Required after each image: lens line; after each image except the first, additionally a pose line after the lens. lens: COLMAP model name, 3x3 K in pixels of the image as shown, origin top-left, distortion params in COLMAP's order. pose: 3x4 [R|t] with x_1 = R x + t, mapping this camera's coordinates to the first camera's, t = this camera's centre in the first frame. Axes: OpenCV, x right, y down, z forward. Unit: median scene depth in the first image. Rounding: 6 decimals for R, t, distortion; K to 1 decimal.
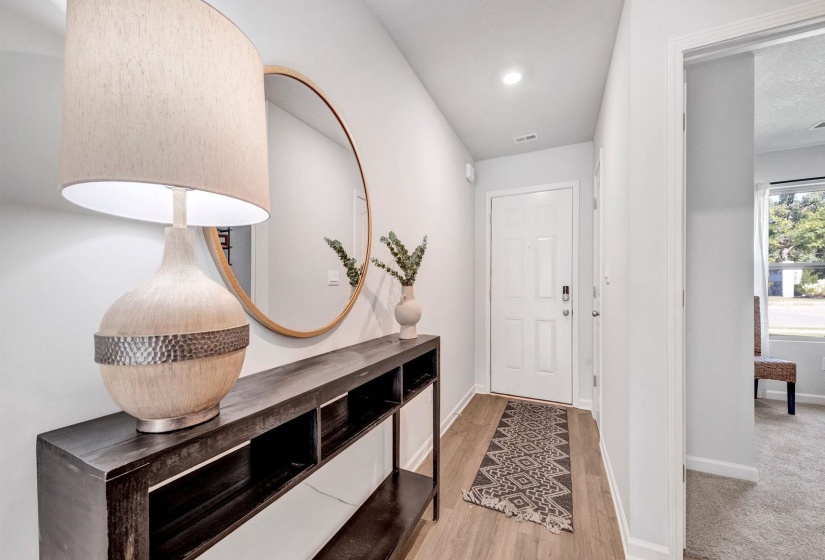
lens RADIAL K [[306.2, 0, 420.7], [0, 306.2, 285.0], [0, 0, 1]] dist [0.011609, -0.004181]
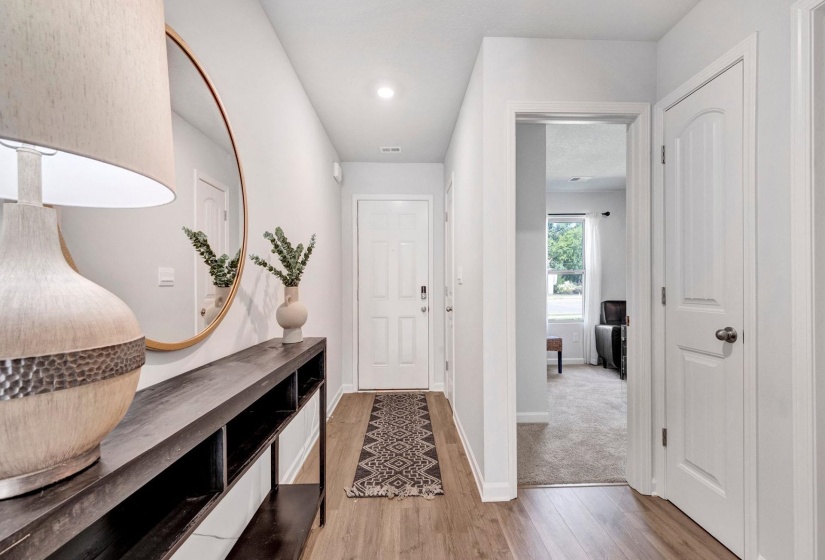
lens RADIAL K [[306.2, 0, 416.7], [0, 306.2, 285.0], [0, 0, 1]] dist [0.011609, -0.004181]
pose [[0.895411, -0.000641, 0.445240, -0.118380], [0.000929, 0.999999, -0.000428, -0.000188], [-0.445239, 0.000796, 0.895411, -0.012603]]
